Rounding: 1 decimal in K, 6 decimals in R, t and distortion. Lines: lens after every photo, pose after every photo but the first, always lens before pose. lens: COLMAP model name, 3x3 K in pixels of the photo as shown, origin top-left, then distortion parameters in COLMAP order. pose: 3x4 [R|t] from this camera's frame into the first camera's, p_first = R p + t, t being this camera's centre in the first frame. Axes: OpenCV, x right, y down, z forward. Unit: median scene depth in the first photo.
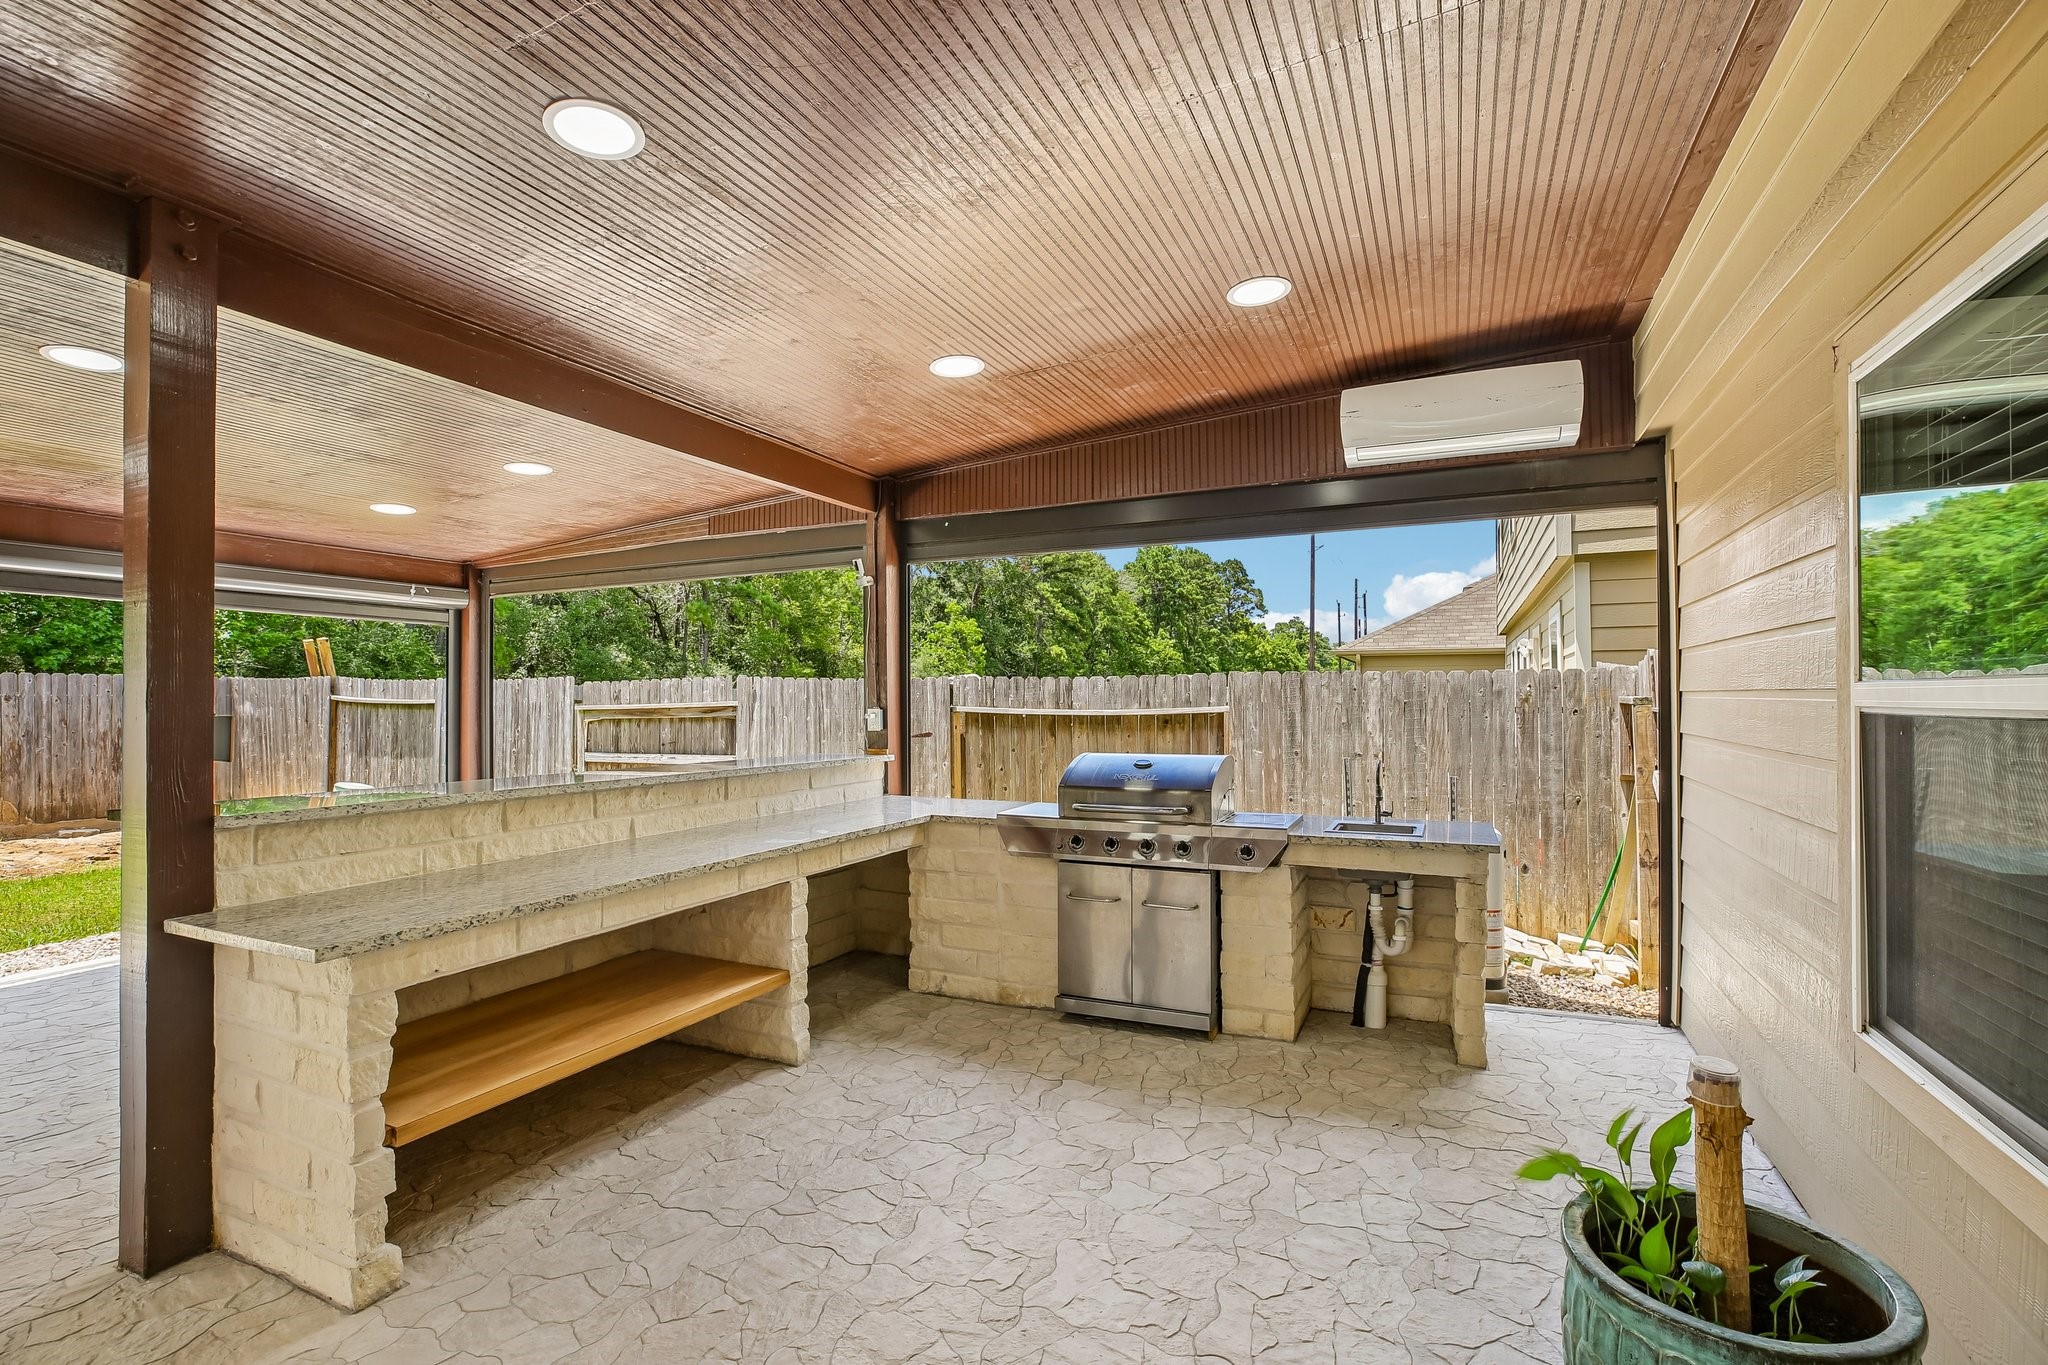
lens RADIAL K [[943.2, 0, 1026.0], [0, 943.2, 706.2], [0, 0, 1]] dist [-0.025987, 0.010003]
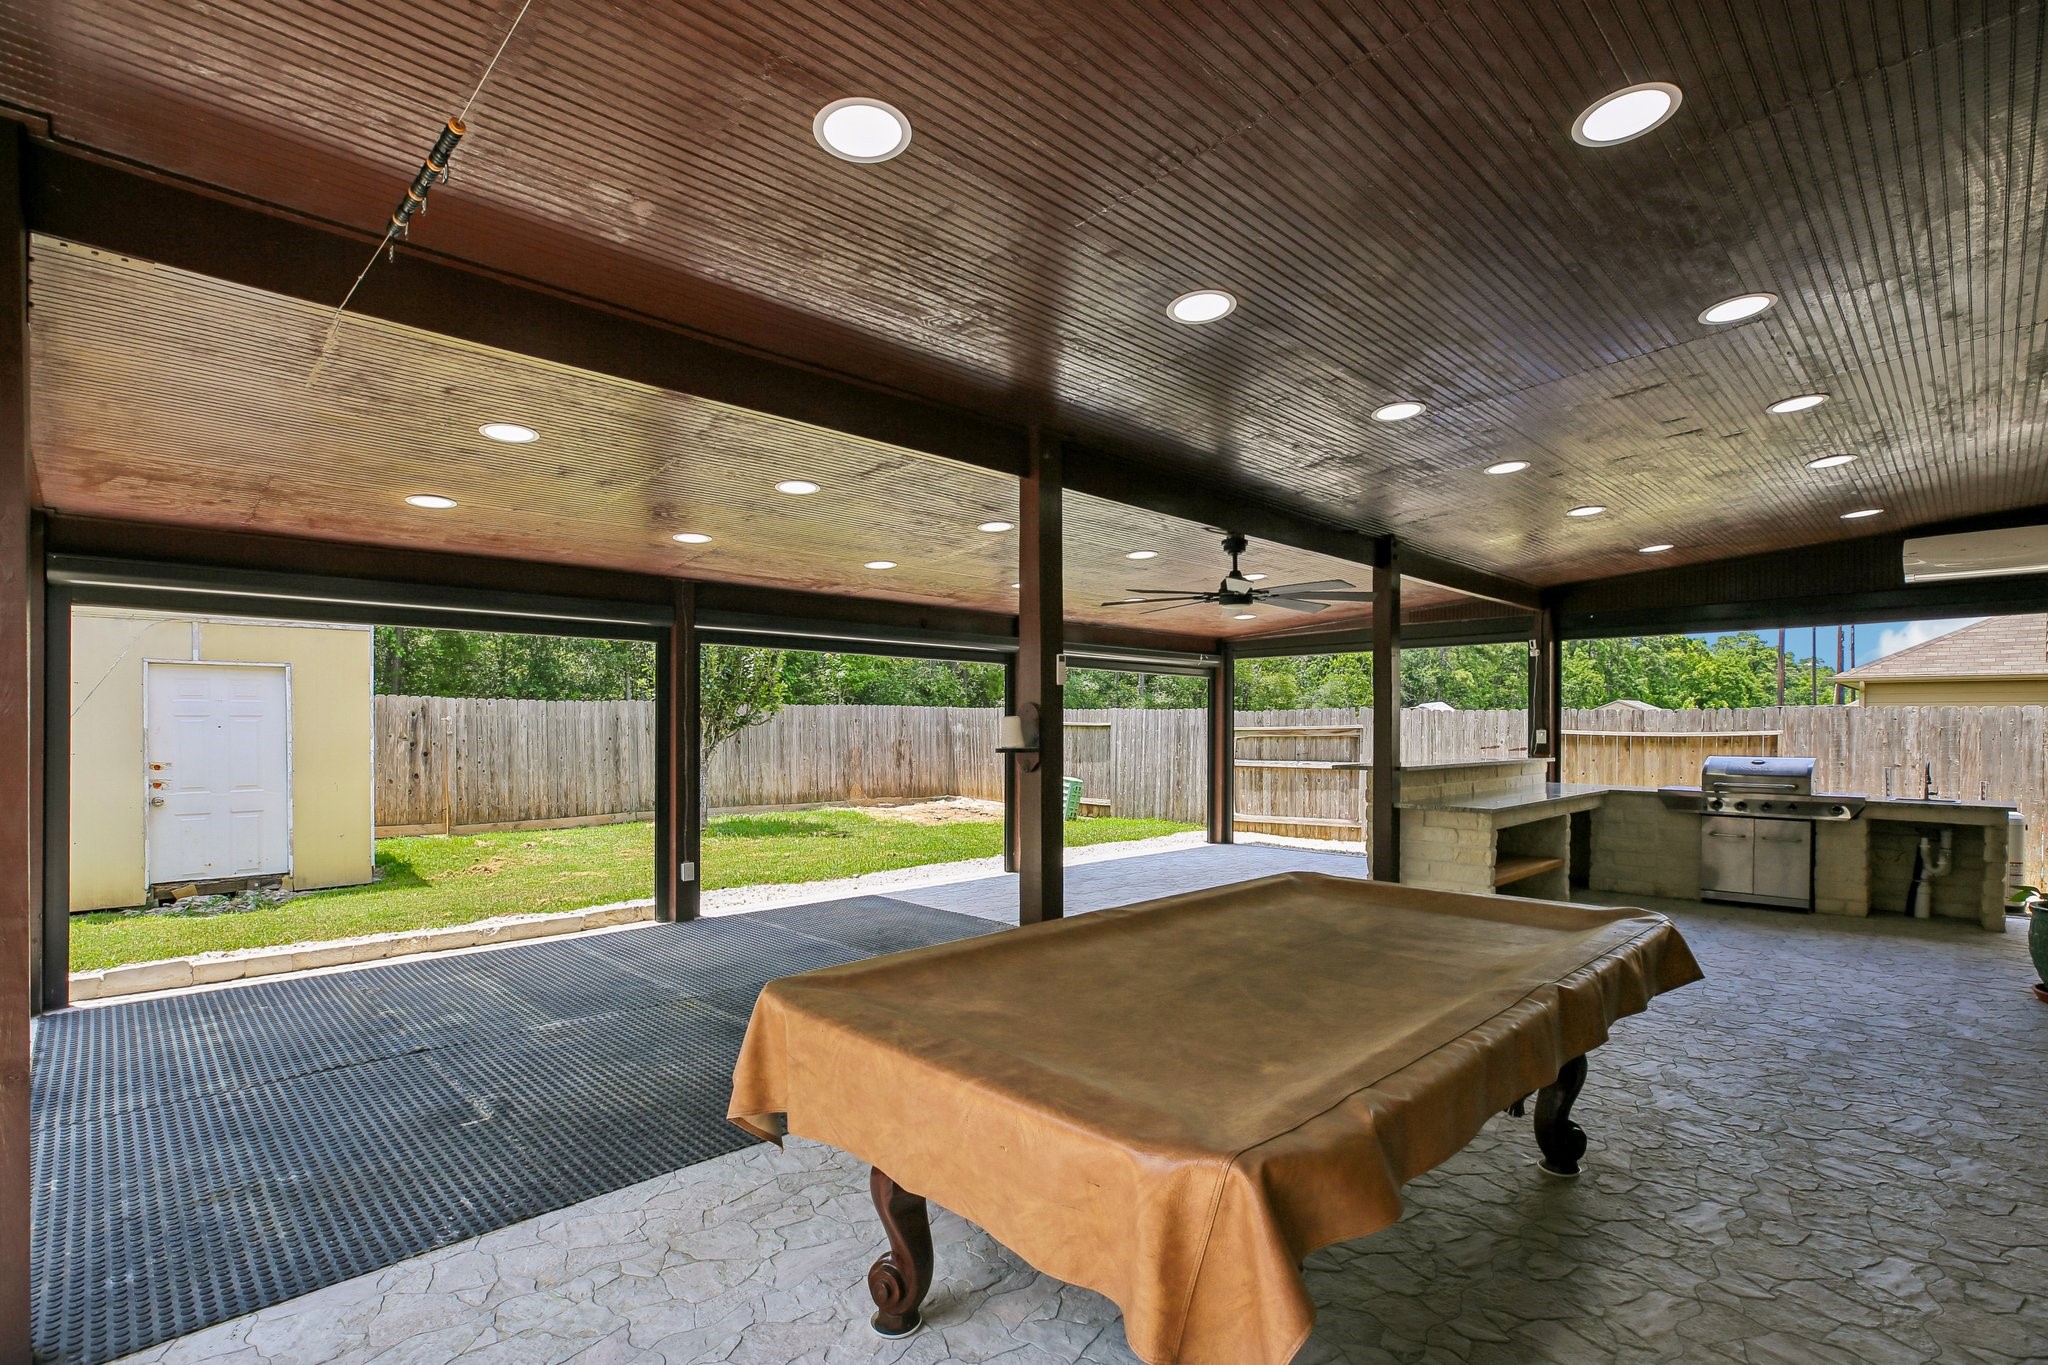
lens RADIAL K [[965.3, 0, 1032.3], [0, 965.3, 744.3], [0, 0, 1]] dist [-0.025704, 0.011696]
pose [[0.936058, 0.012649, -0.351620, -0.348891], [-0.007876, 0.999856, 0.014999, 0.008198], [0.351759, -0.011270, 0.936023, -0.770186]]
